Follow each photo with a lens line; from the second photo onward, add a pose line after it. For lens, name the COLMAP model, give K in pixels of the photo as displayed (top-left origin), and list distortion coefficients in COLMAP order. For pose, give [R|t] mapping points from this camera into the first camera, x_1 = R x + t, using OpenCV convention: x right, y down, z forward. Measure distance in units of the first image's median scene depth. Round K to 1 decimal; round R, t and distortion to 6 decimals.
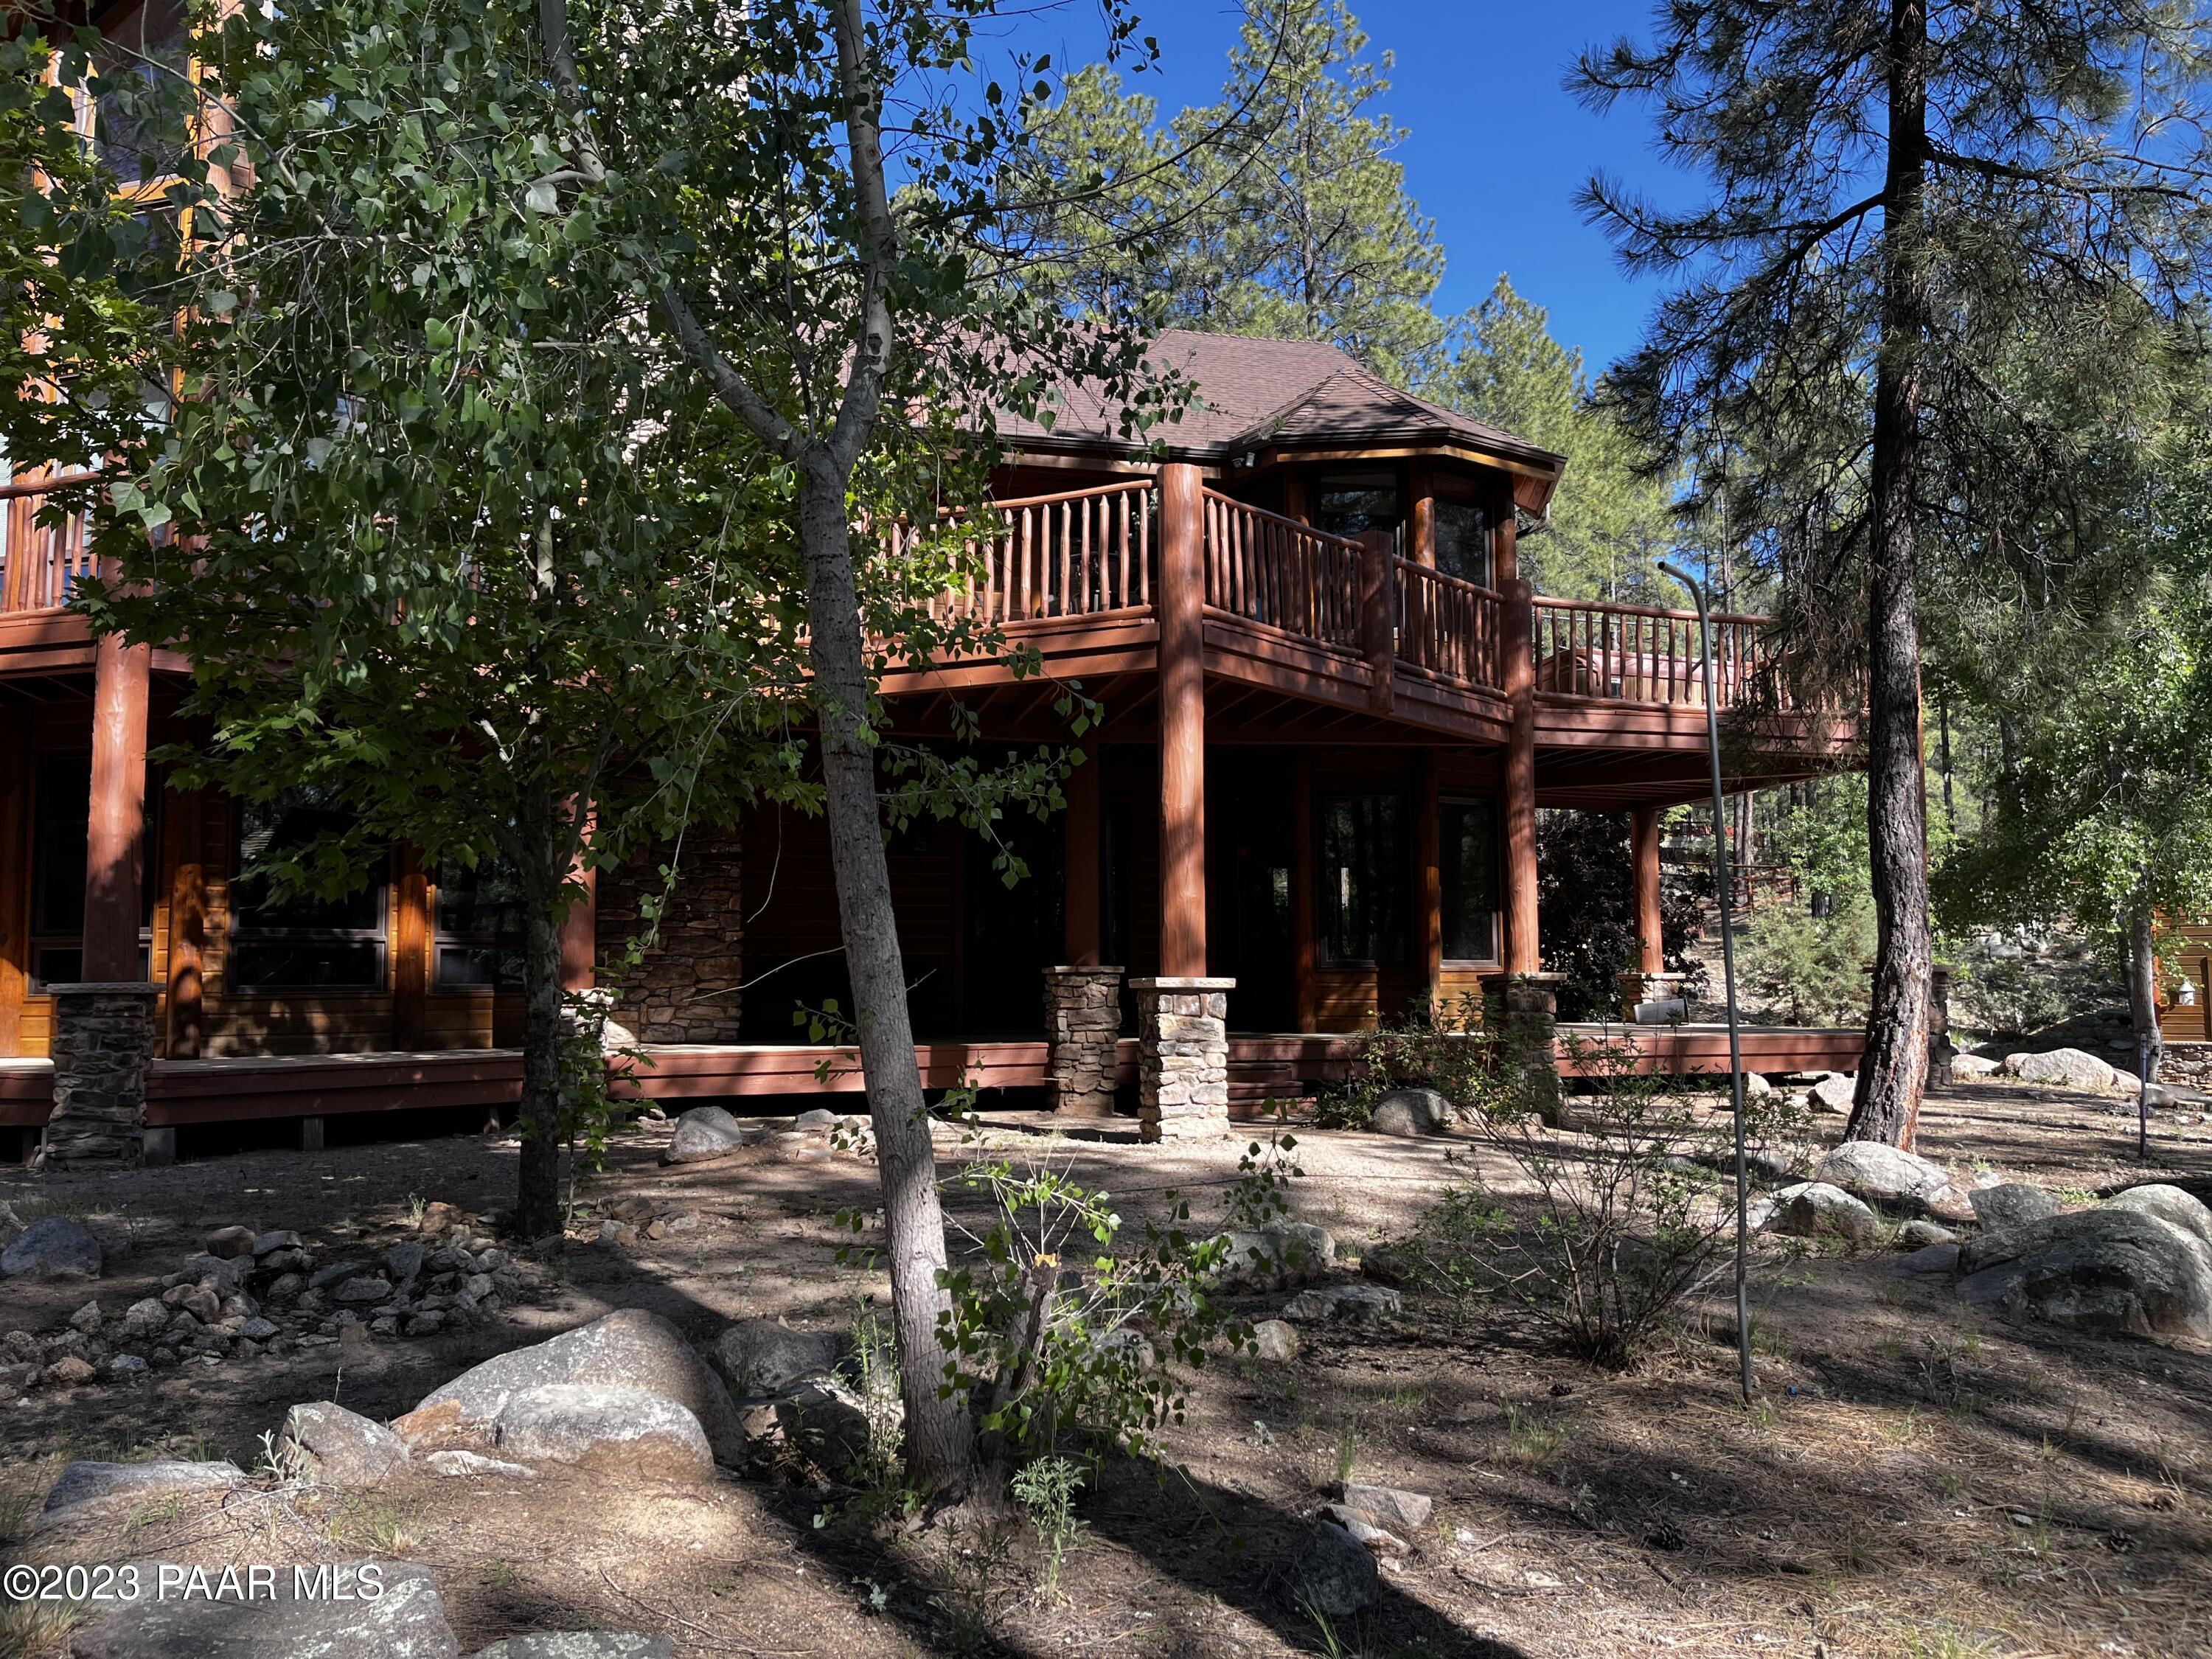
lens RADIAL K [[1645.5, 0, 1111.7], [0, 1645.5, 839.1], [0, 0, 1]] dist [0.001293, -0.001808]
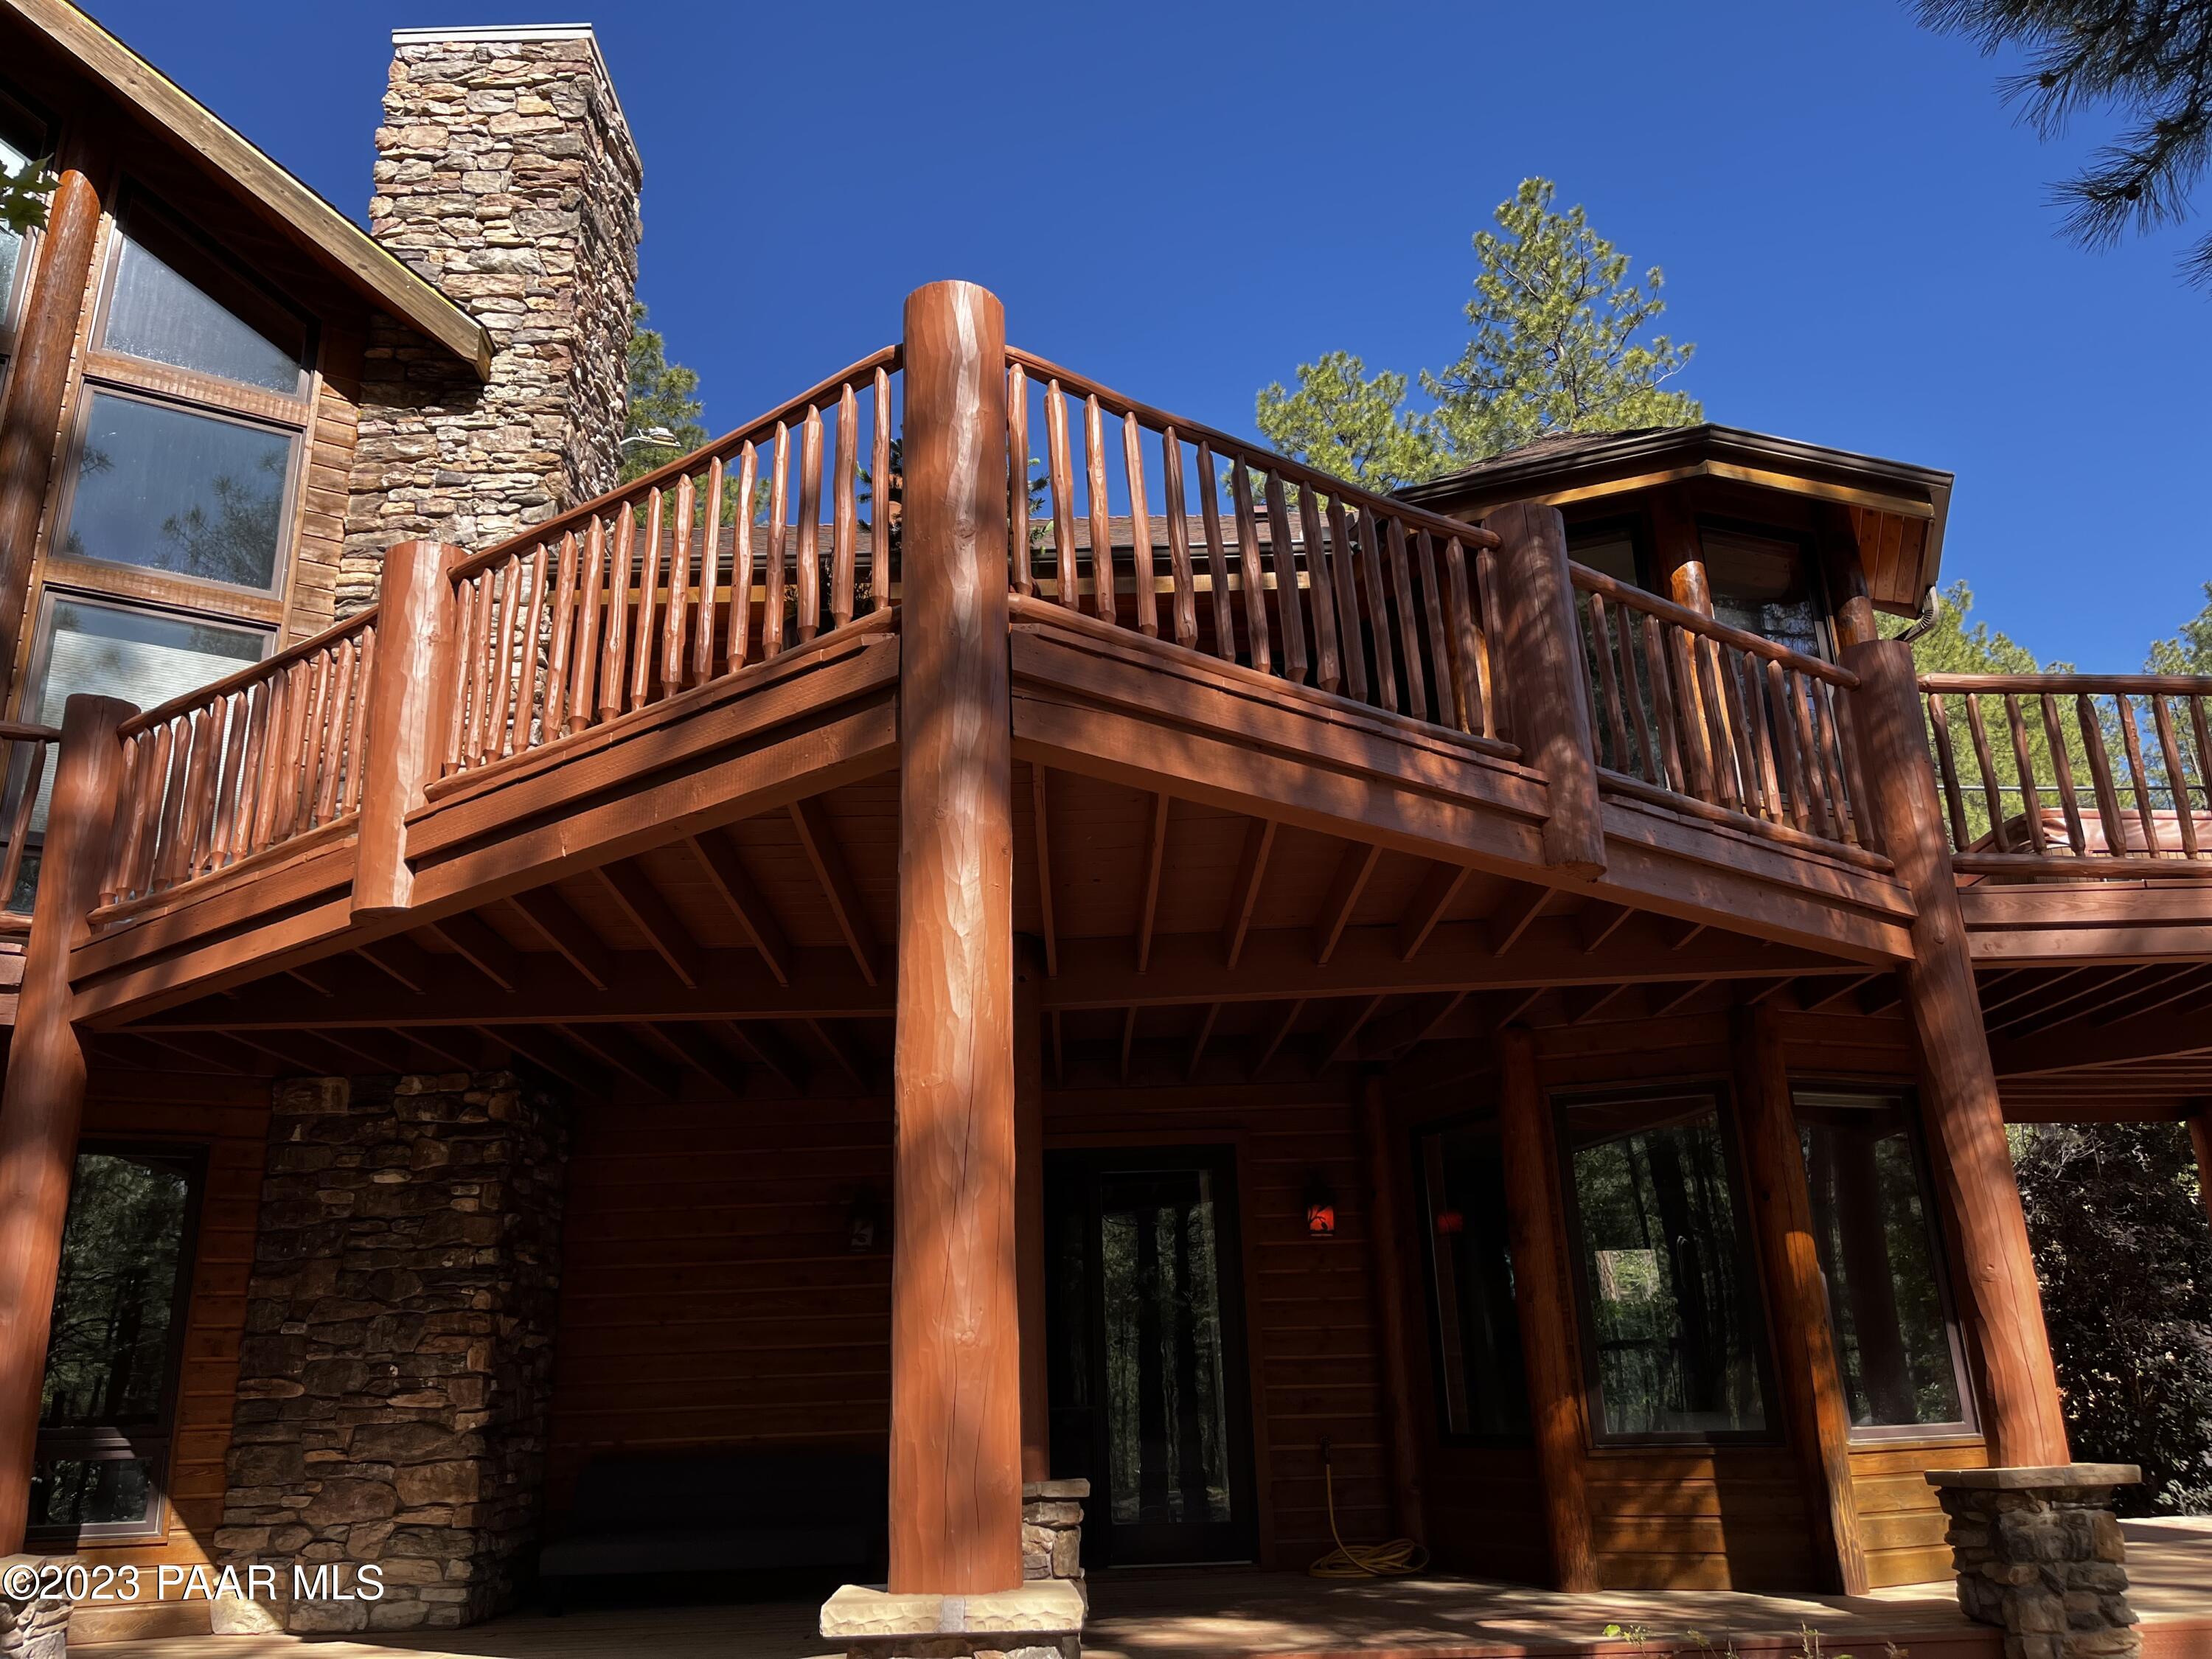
lens RADIAL K [[1645.5, 0, 1086.0], [0, 1645.5, 823.6], [0, 0, 1]] dist [0.001293, -0.001808]
pose [[0.967942, -0.105333, -0.228019, 0.121904], [0.046224, 0.967015, -0.250489, 0.012937], [0.246883, 0.231919, 0.940884, 0.483472]]
